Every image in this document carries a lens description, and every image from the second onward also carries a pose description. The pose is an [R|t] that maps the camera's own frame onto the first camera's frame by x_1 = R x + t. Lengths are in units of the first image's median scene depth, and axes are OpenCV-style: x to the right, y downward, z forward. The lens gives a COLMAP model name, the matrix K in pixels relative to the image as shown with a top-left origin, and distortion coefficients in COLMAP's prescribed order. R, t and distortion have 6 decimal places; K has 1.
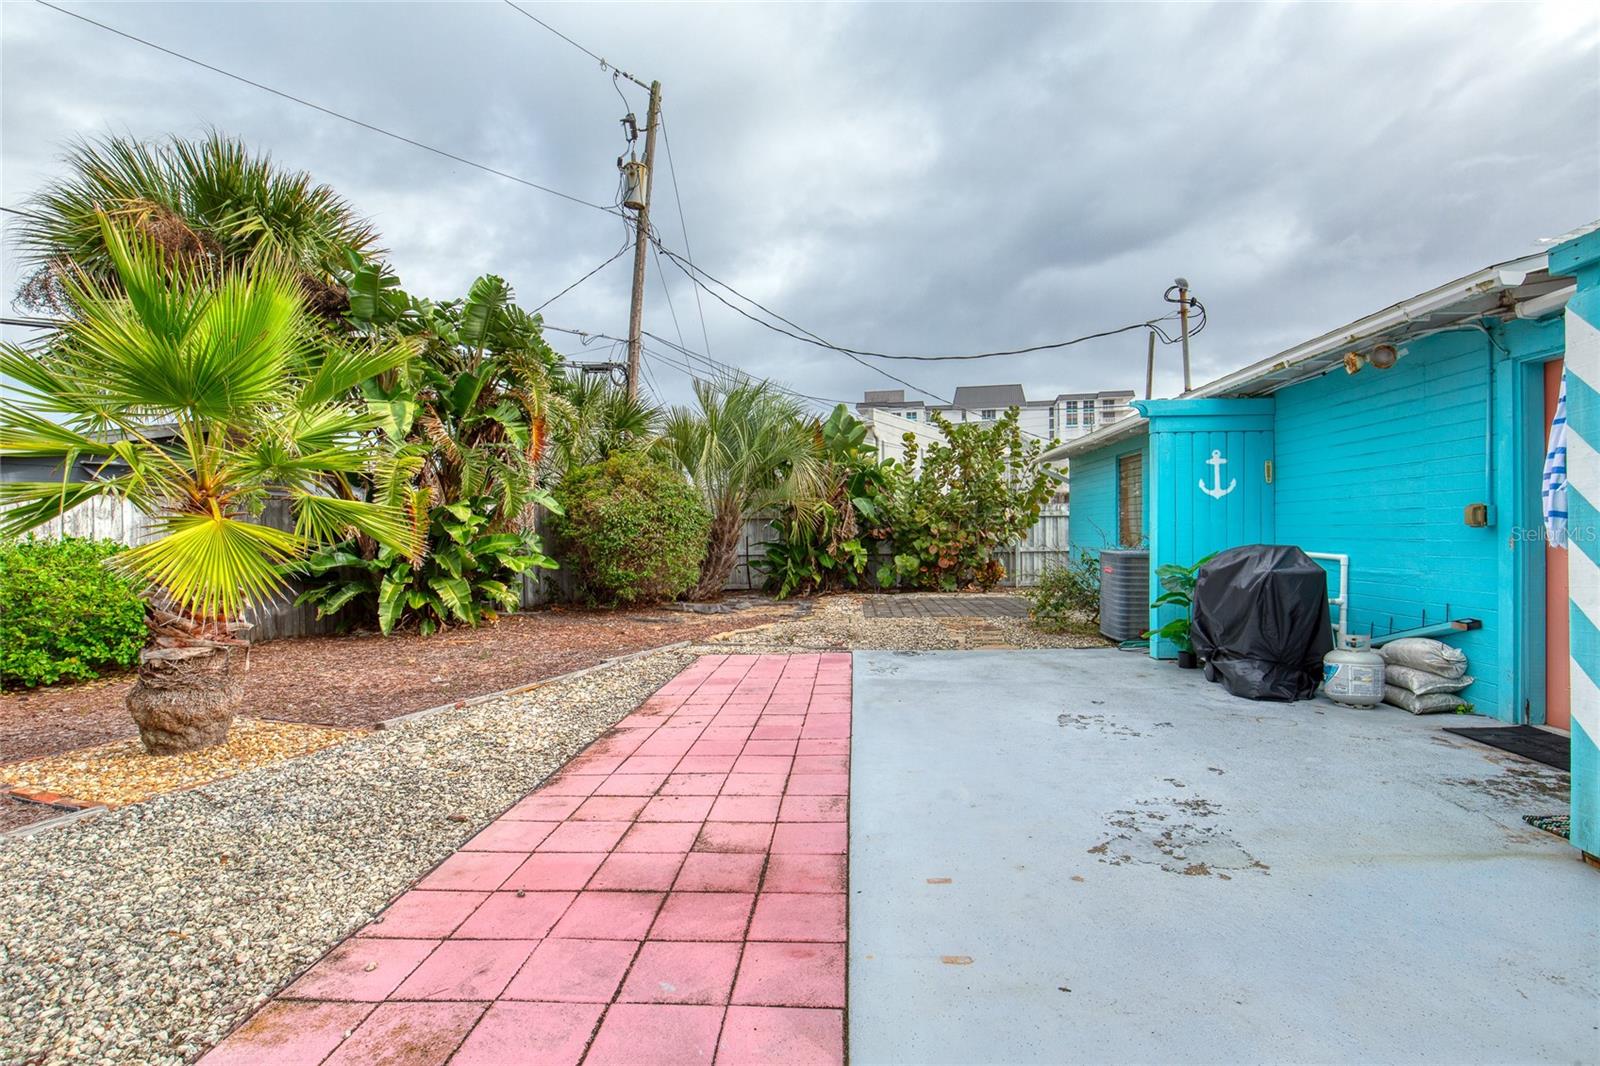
lens RADIAL K [[724.9, 0, 795.6], [0, 724.9, 530.2], [0, 0, 1]] dist [-0.014222, 0.001522]
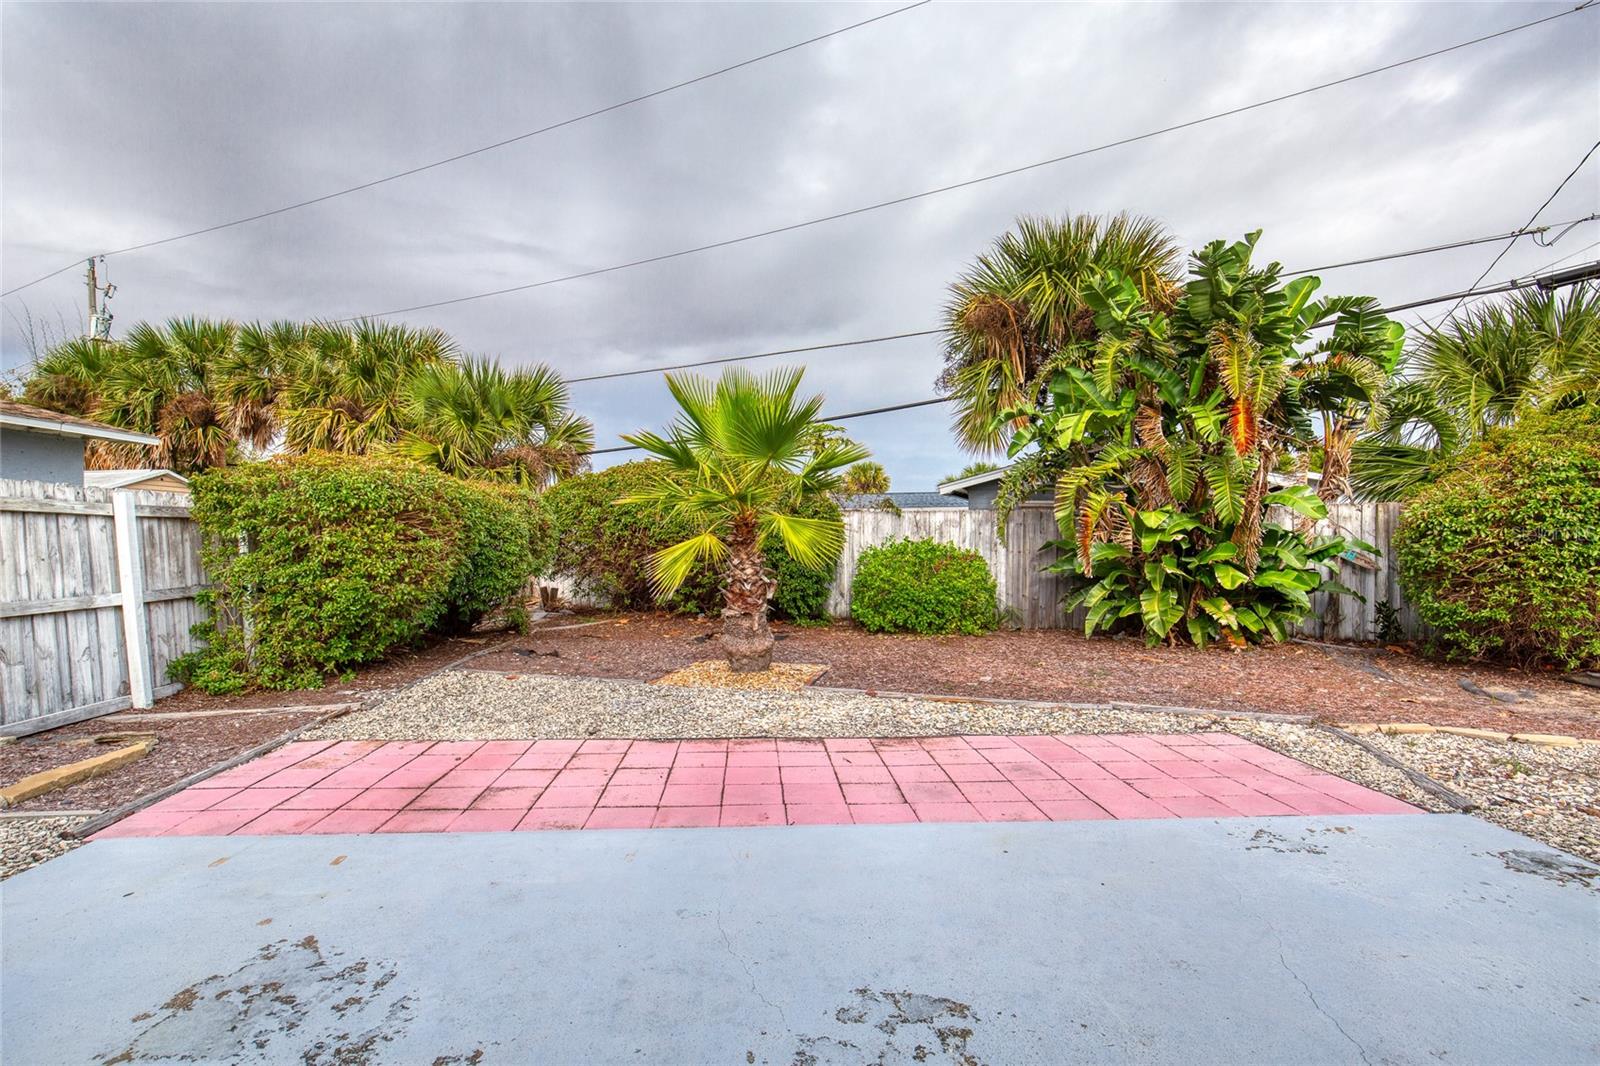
lens RADIAL K [[724.9, 0, 791.6], [0, 724.9, 534.7], [0, 0, 1]] dist [-0.014222, 0.001522]
pose [[0.133480, 0.004649, -0.991041, 1.100999], [-0.001964, 0.999988, 0.004426, -0.025327], [0.991050, 0.001356, 0.133487, 1.212361]]
